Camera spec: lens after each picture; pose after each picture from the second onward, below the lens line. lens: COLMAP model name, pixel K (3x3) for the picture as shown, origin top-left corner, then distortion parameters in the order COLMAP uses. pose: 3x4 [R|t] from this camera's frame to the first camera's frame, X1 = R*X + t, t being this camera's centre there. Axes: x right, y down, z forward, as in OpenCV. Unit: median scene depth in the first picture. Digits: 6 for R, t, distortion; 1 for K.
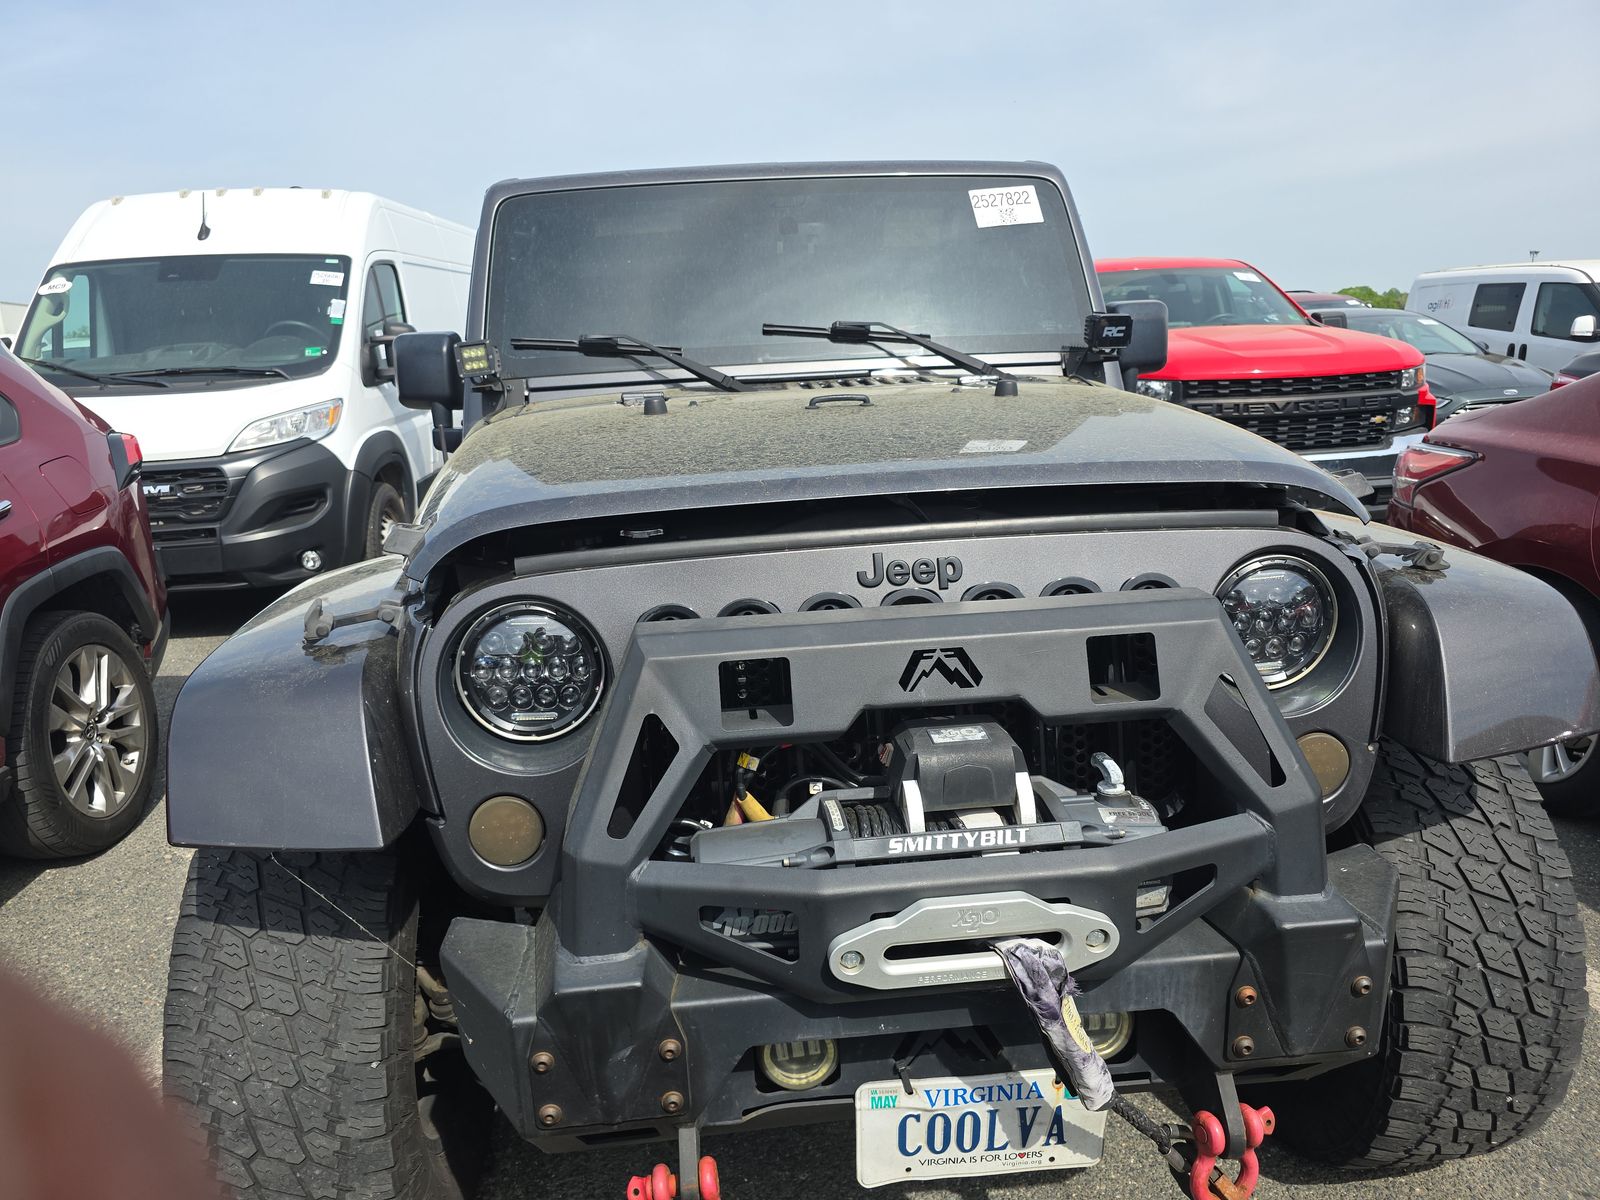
lens RADIAL K [[1071.0, 0, 800.9], [0, 1071.0, 560.4], [0, 0, 1]] dist [0.066596, -0.056009]
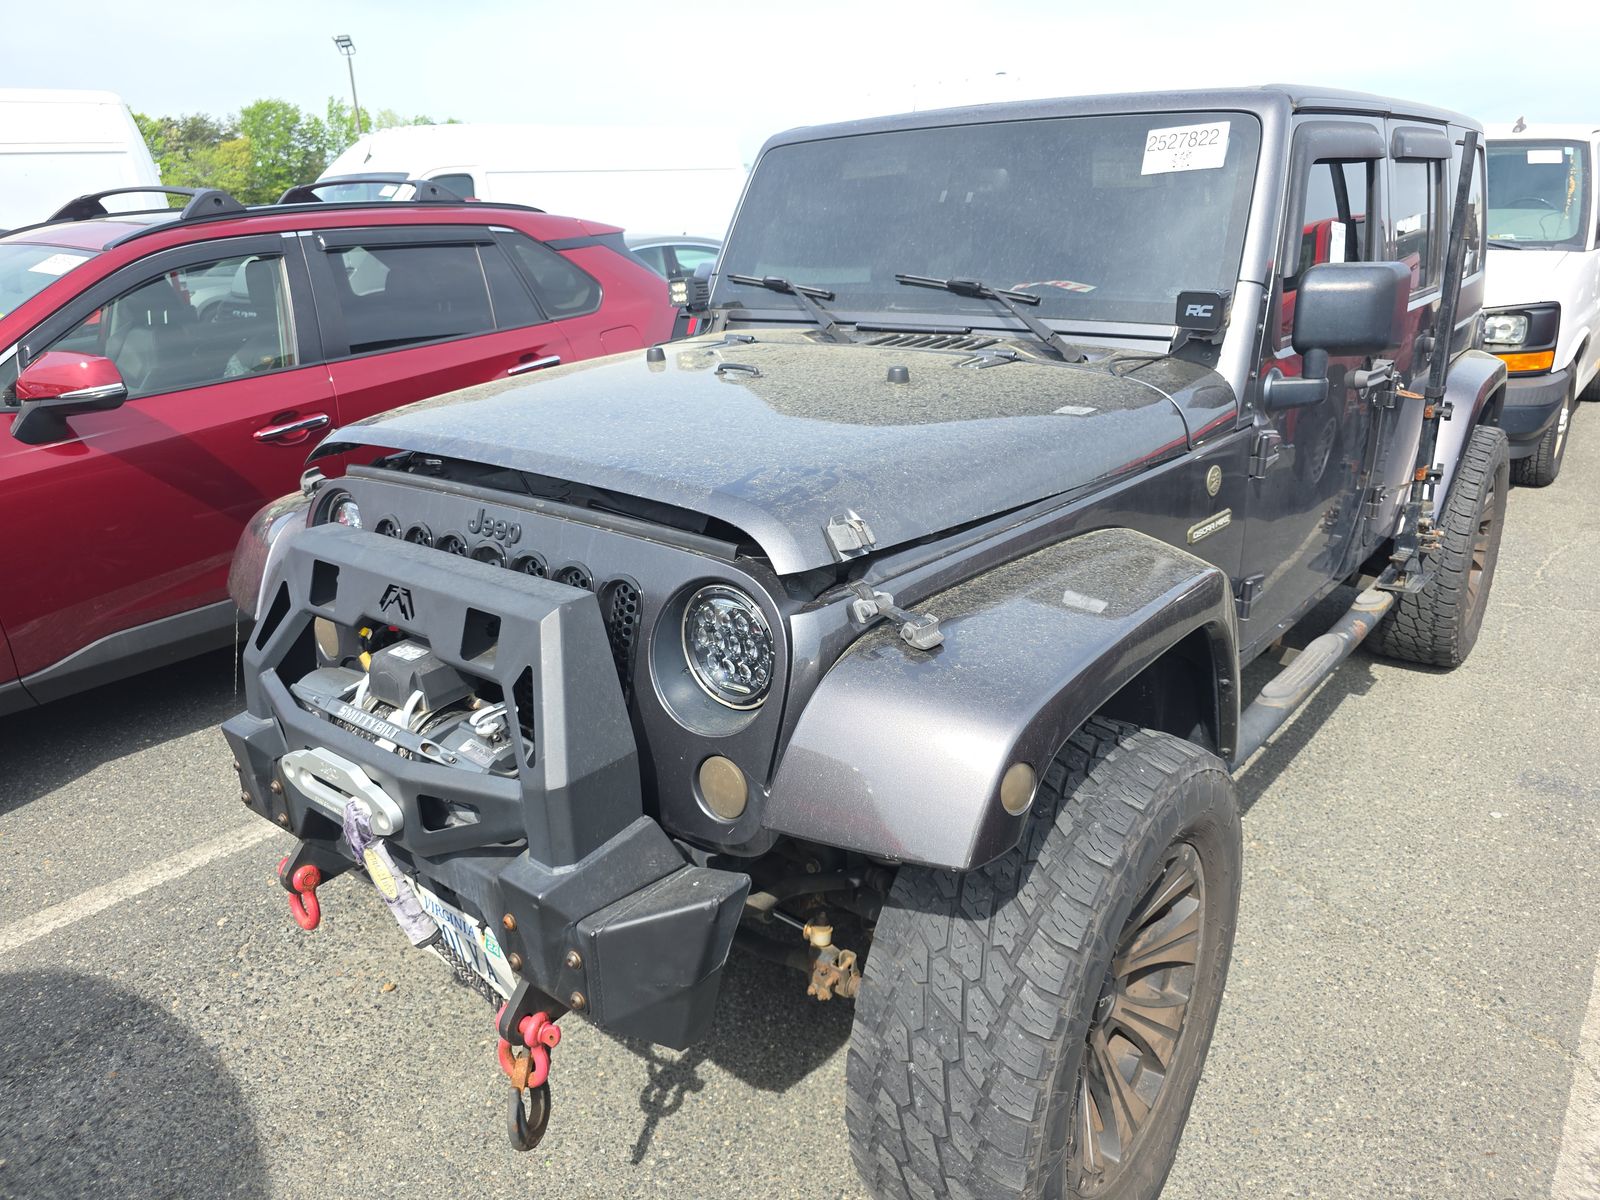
lens RADIAL K [[1103.8, 0, 822.3], [0, 1103.8, 601.4], [0, 0, 1]] dist [-0.007187, -0.001200]
pose [[0.726806, 0.253375, -0.638399, 1.182731], [-0.154582, 0.965967, 0.207395, -0.226306], [0.669221, -0.052051, 0.741238, 0.280992]]
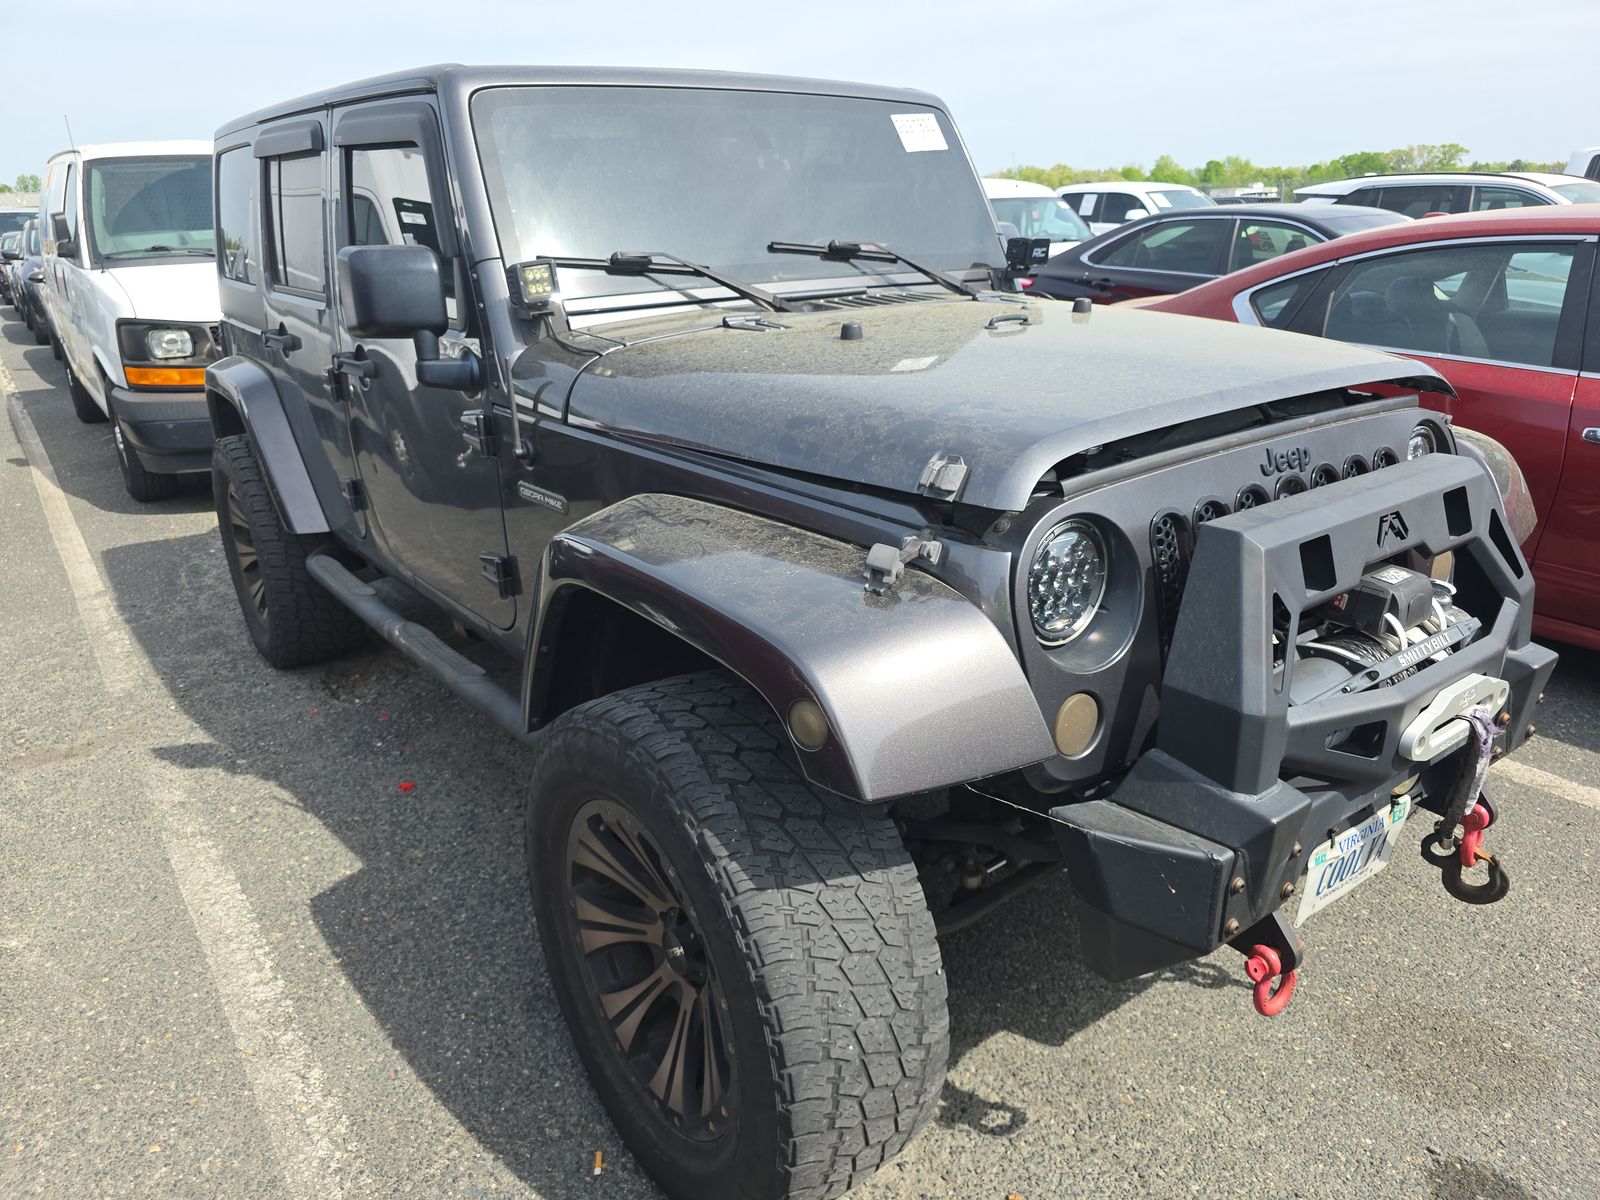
lens RADIAL K [[1071.0, 0, 800.9], [0, 1071.0, 560.4], [0, 0, 1]] dist [0.066596, -0.056009]
pose [[0.851831, -0.138468, 0.505183, -1.000111], [0.091188, 0.988902, 0.117293, -0.071693], [-0.515818, -0.053848, 0.855004, 0.188848]]
